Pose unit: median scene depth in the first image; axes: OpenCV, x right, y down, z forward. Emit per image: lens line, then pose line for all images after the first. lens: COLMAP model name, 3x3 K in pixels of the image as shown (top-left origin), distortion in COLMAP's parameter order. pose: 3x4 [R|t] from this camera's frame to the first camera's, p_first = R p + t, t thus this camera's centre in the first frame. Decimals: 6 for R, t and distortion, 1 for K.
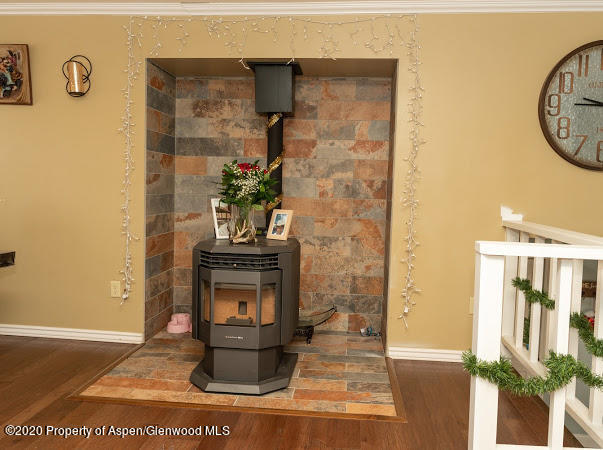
lens RADIAL K [[481.1, 0, 302.1], [0, 481.1, 222.1], [0, 0, 1]] dist [-0.000138, 0.007799]
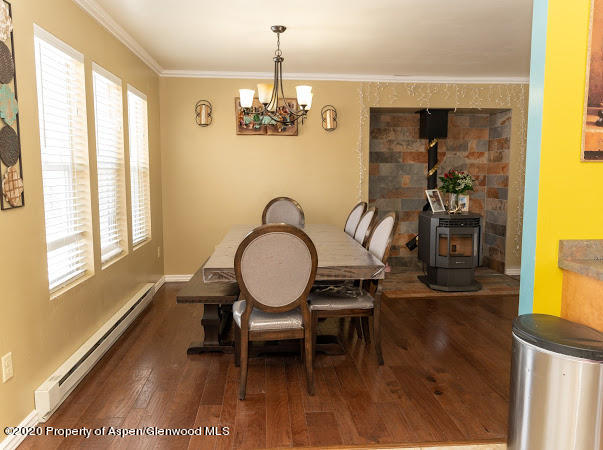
lens RADIAL K [[447.9, 0, 303.7], [0, 447.9, 225.5], [0, 0, 1]] dist [0.007979, -0.011329]
pose [[0.987314, -0.044215, 0.152496, -0.706199], [0.036369, 0.997886, 0.053861, -0.018467], [-0.154556, -0.047632, 0.986835, -0.466983]]
